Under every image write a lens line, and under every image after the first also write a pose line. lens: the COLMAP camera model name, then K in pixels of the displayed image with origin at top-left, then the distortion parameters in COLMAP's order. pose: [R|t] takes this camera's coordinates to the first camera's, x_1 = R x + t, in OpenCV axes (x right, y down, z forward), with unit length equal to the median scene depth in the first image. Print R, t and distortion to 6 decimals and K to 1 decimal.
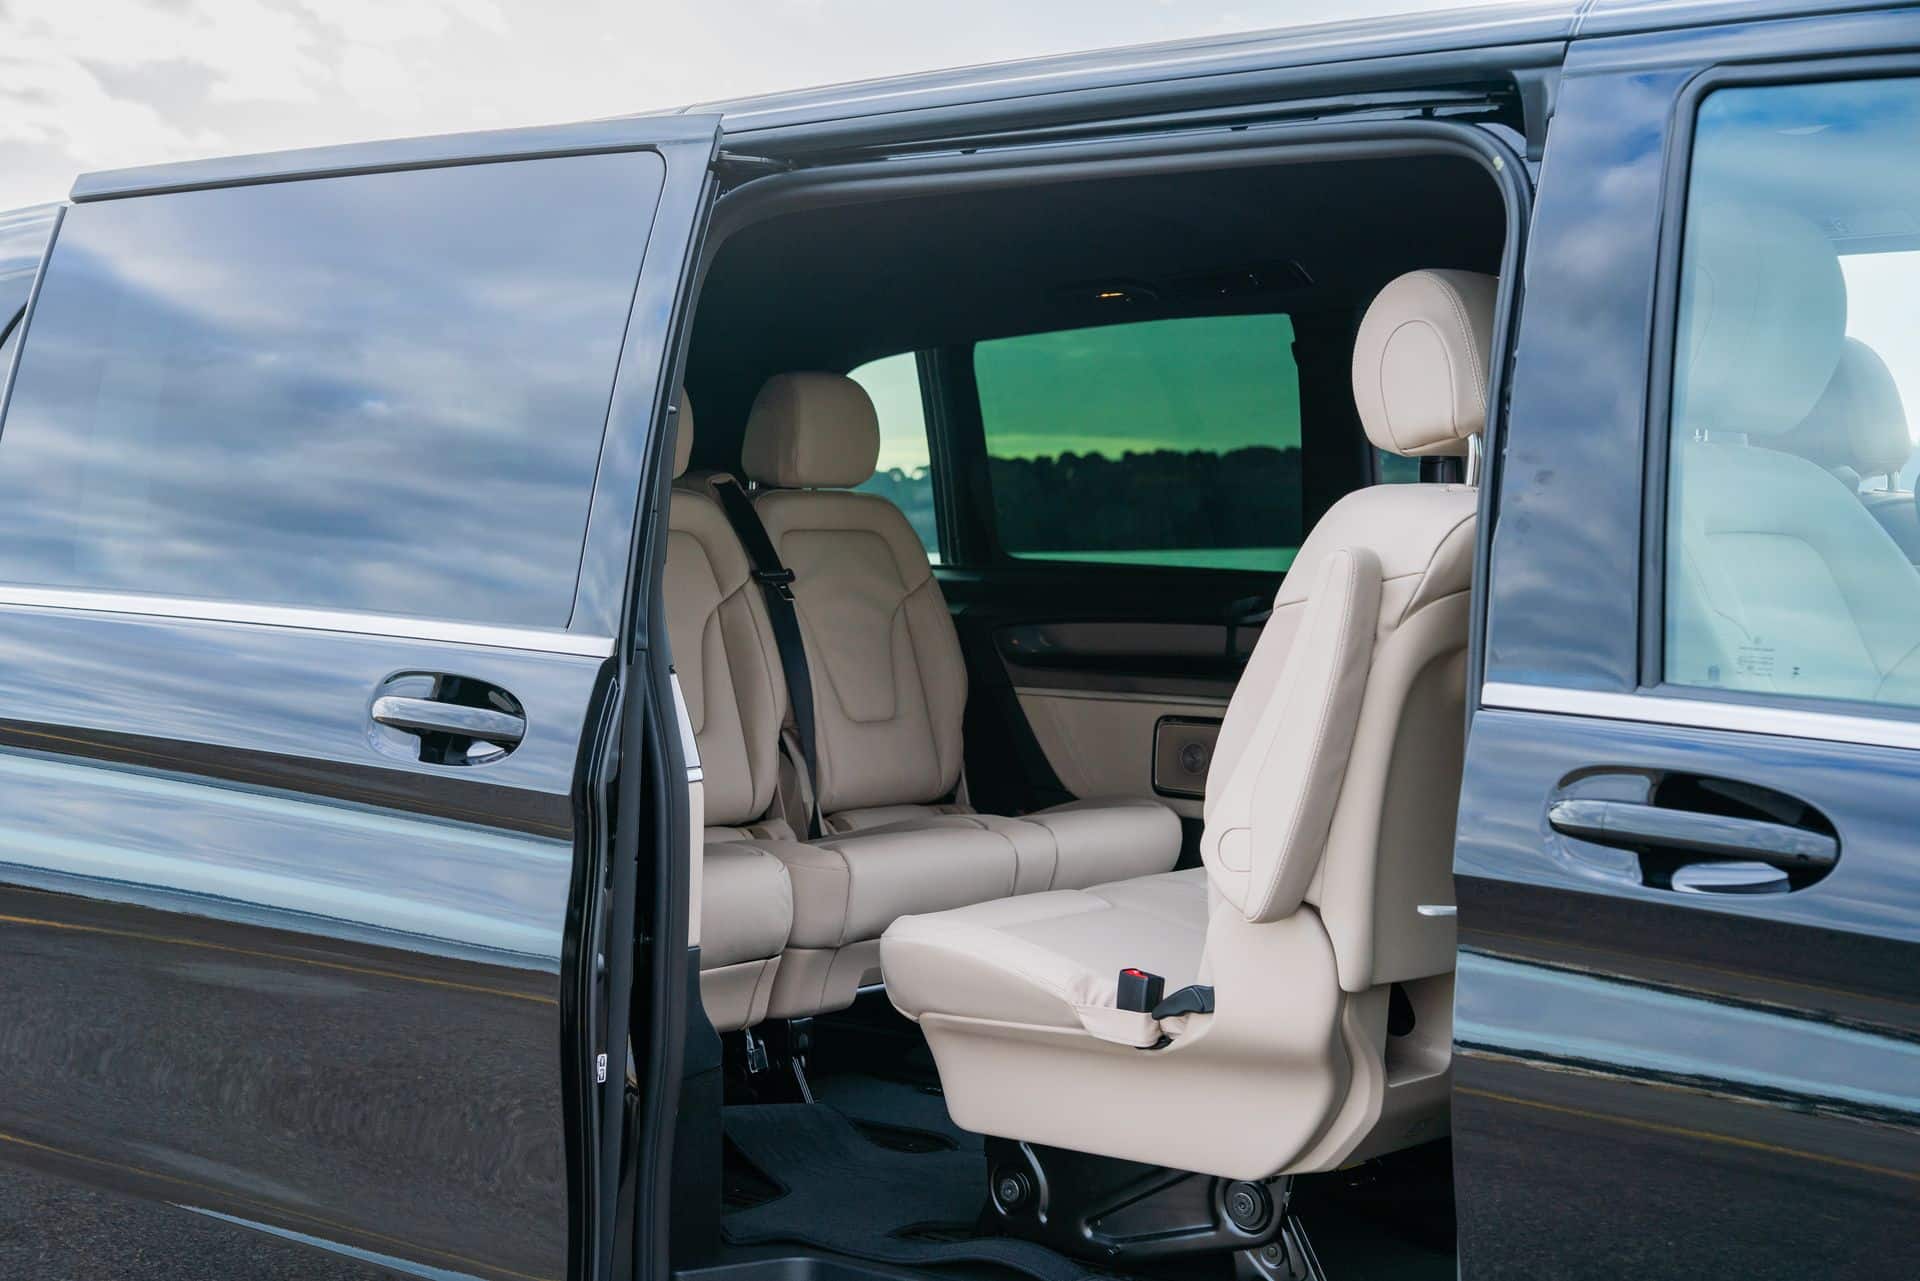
lens RADIAL K [[3006.2, 0, 961.7], [0, 3006.2, 656.6], [0, 0, 1]] dist [0.290629, 0.000000]
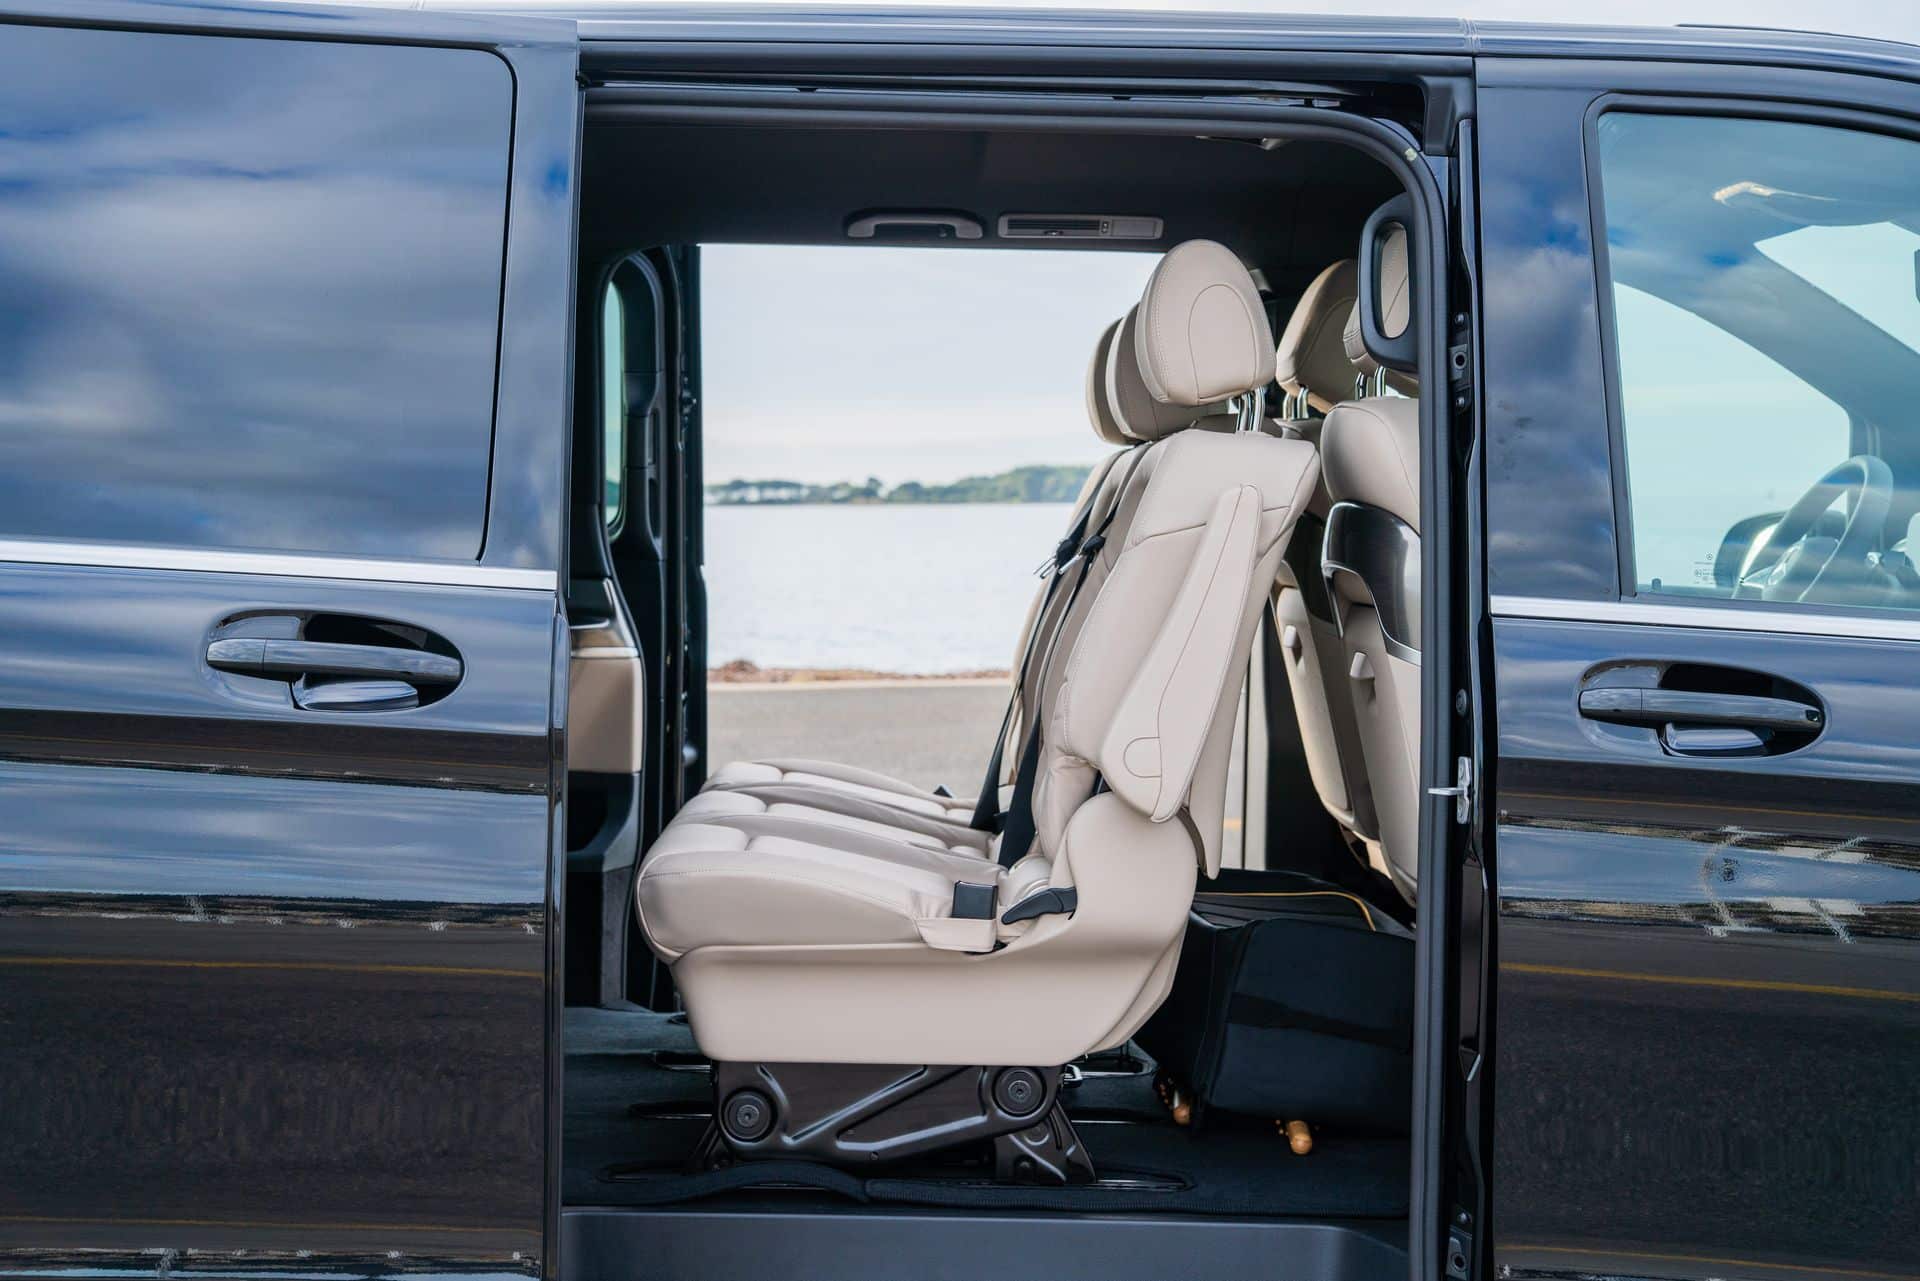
lens RADIAL K [[3006.2, 0, 959.7], [0, 3006.2, 643.6], [0, 0, 1]] dist [0.290629, 0.000000]
pose [[0.765808, -0.020595, 0.642739, -0.622060], [0.018675, 0.999778, 0.009784, 0.010048], [-0.642798, 0.004510, 0.766023, 0.190035]]
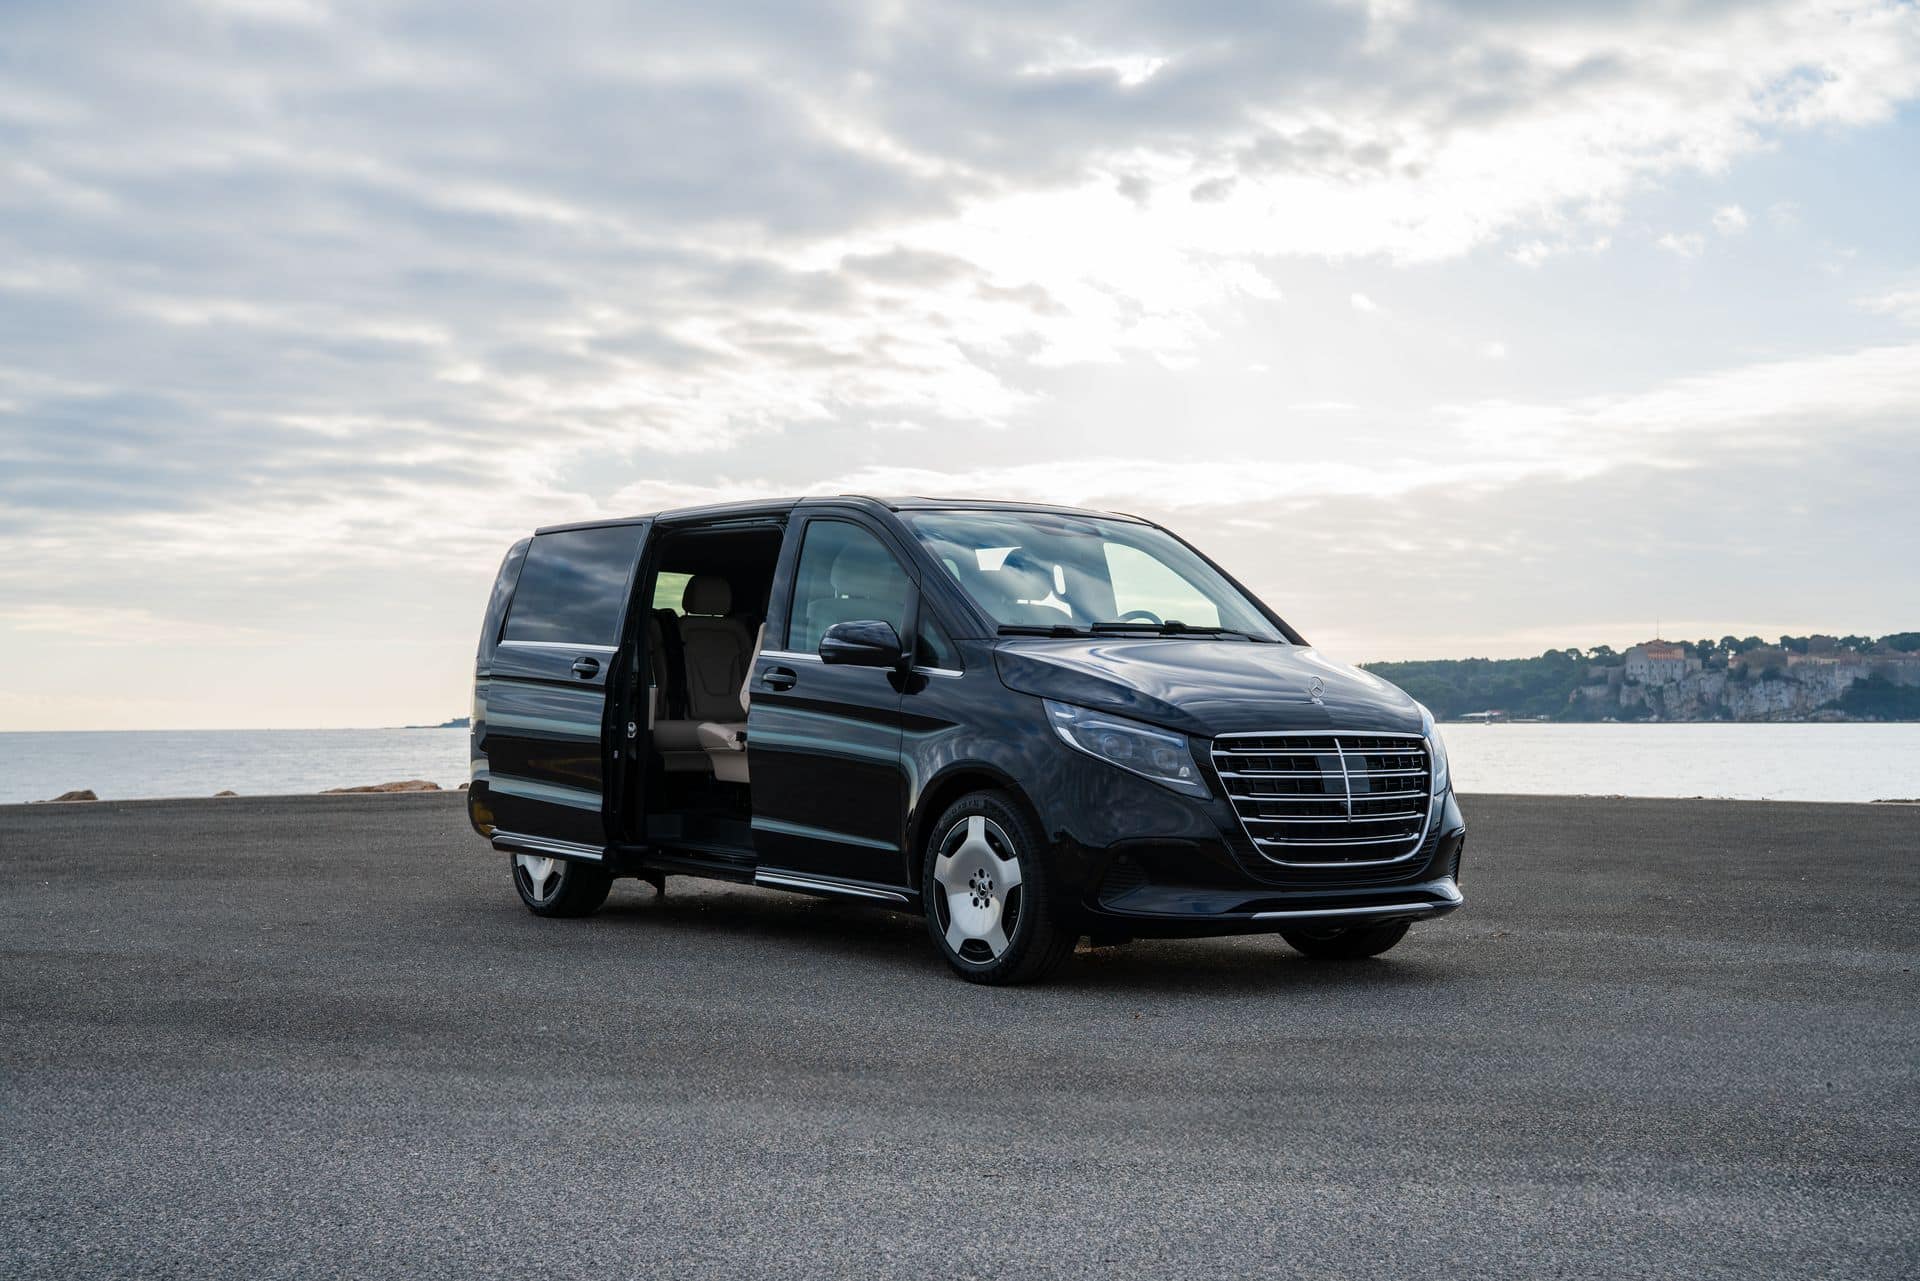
lens RADIAL K [[2513.3, 0, 963.2], [0, 2513.3, 627.0], [0, 0, 1]] dist [-0.024711, 0.000000]
pose [[0.964286, 0.002395, -0.264854, 1.204969], [-0.021281, 0.997427, -0.068460, 0.185560], [0.264008, 0.071652, 0.961855, -2.087198]]
